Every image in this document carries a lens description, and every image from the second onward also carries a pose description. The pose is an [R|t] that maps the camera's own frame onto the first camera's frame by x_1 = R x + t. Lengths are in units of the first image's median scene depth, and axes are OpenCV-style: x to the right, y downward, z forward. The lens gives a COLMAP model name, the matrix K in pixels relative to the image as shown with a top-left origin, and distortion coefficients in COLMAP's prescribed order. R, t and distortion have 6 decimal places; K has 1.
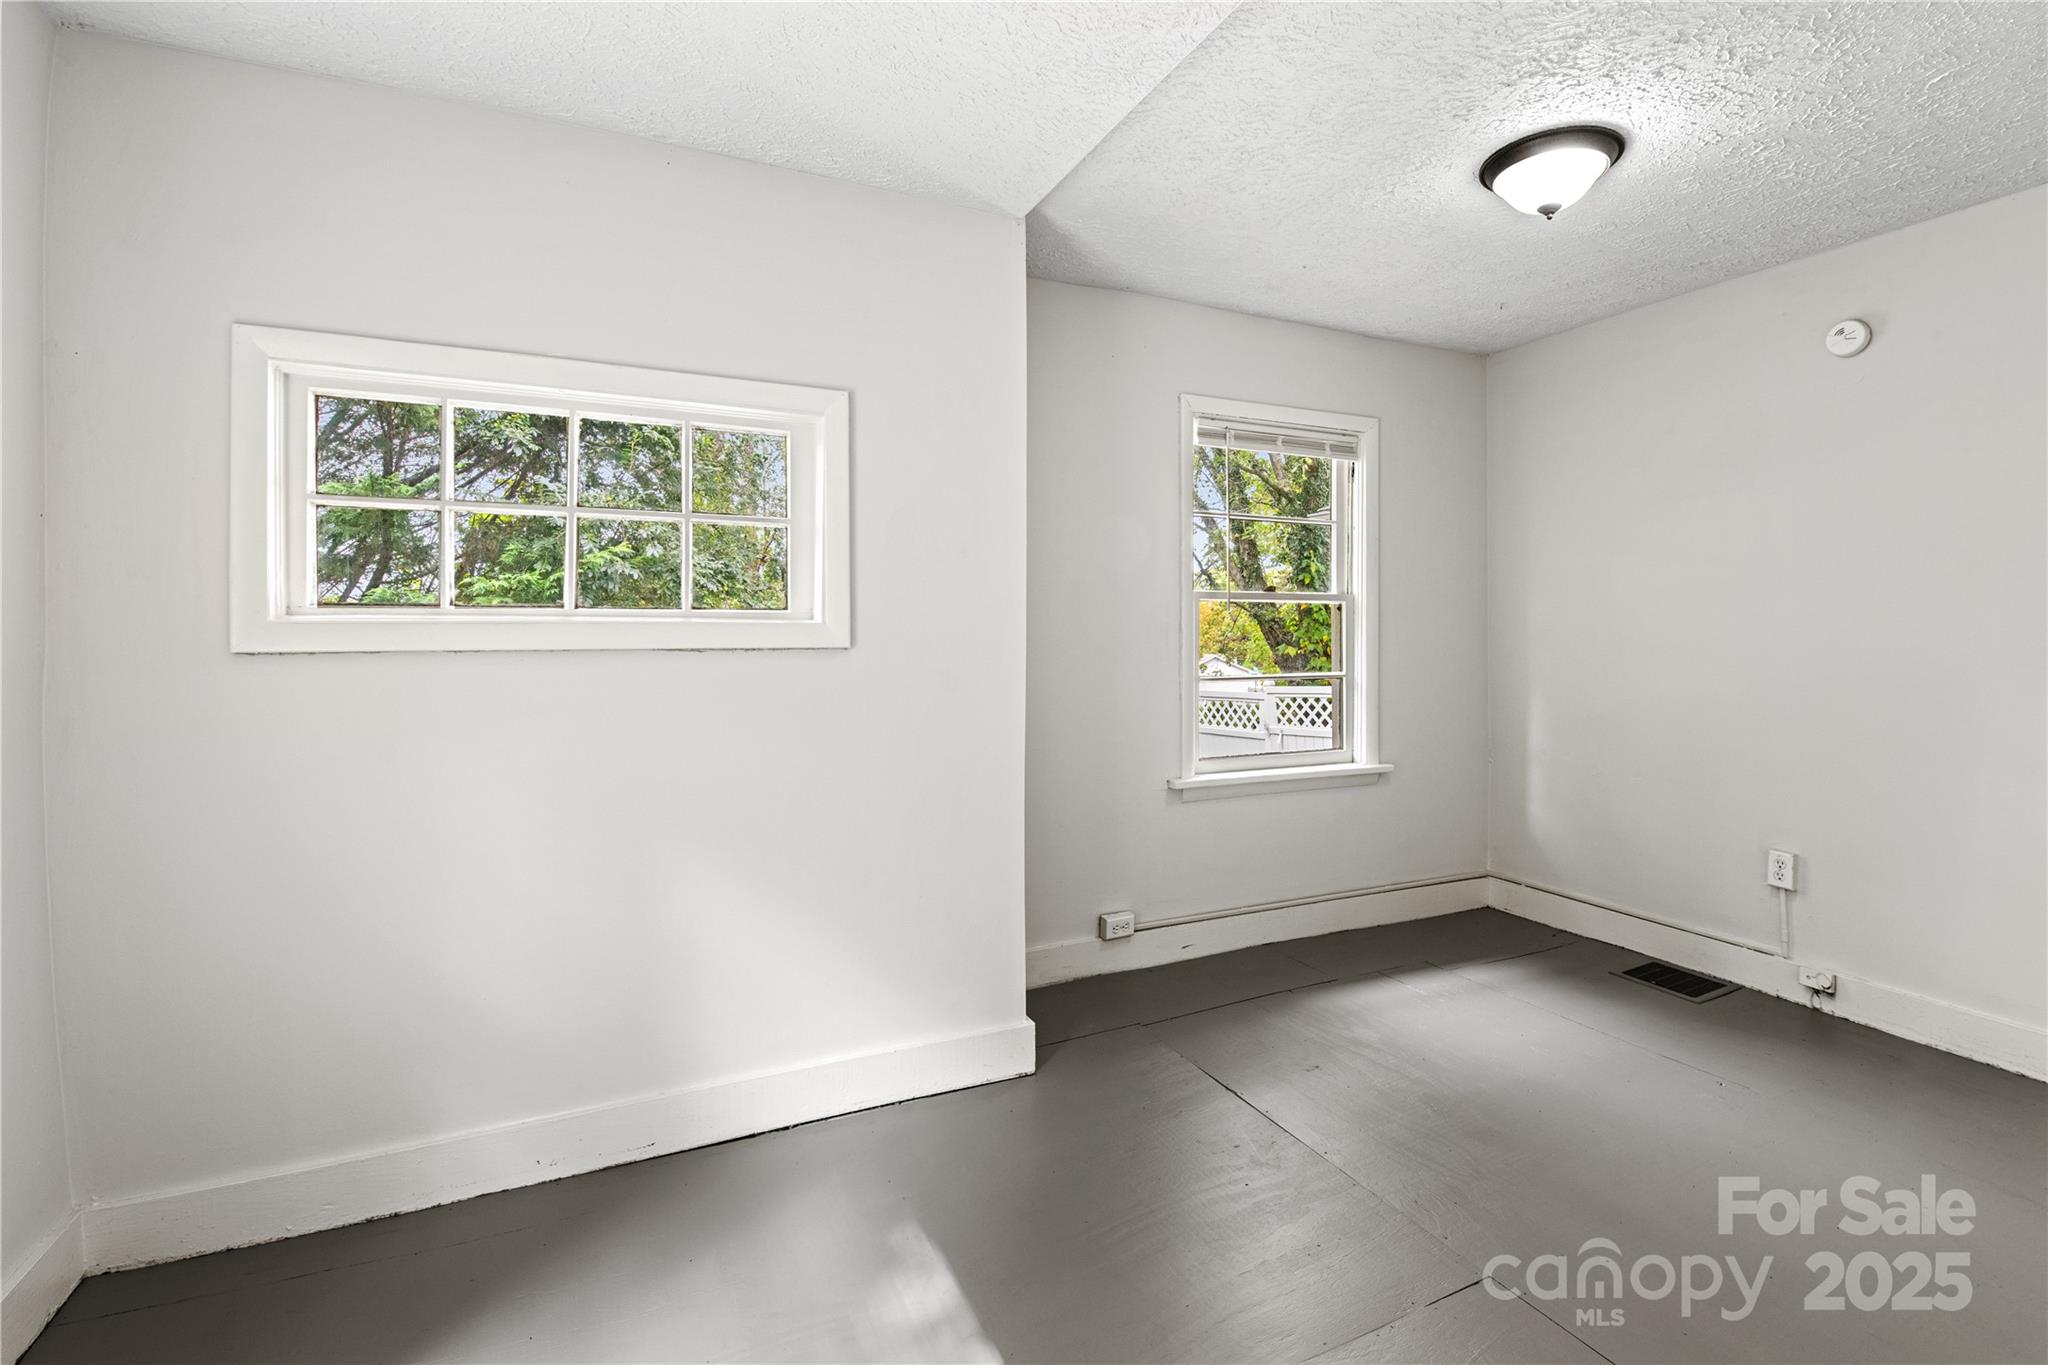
lens RADIAL K [[897.2, 0, 1019.4], [0, 897.2, 651.8], [0, 0, 1]] dist [-0.000935, -0.000257]
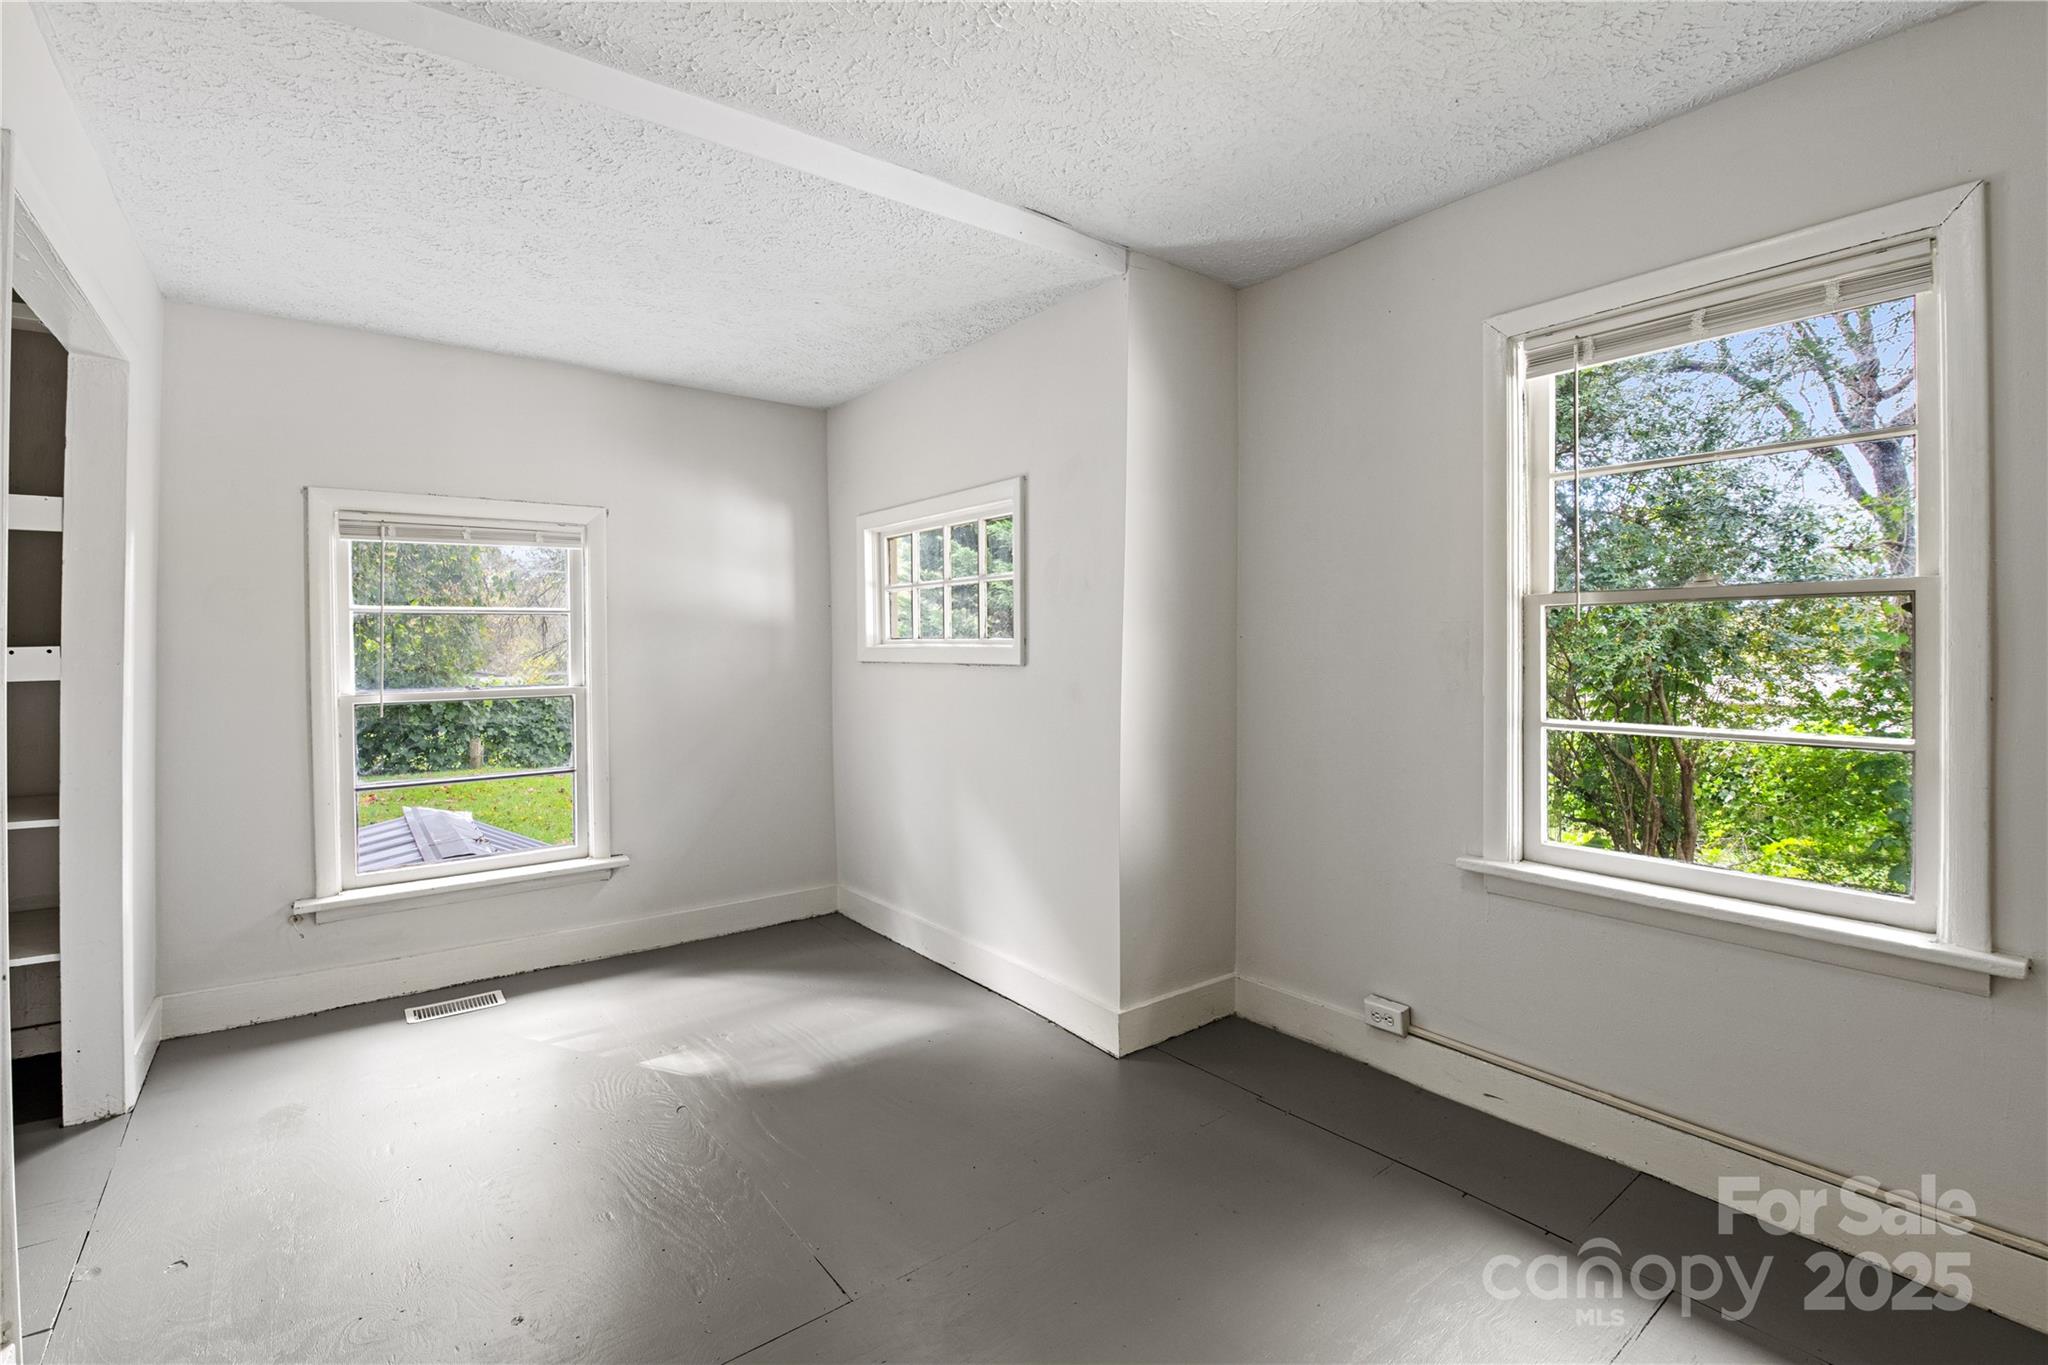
lens RADIAL K [[905.2, 0, 1024.0], [0, 905.2, 682.5], [0, 0, 1]] dist [0.000533, -0.009513]
pose [[0.234367, 0.033017, -0.971587, 0.788723], [-0.022335, 0.999342, 0.028573, -0.011632], [0.971892, 0.015003, 0.234950, 0.471692]]
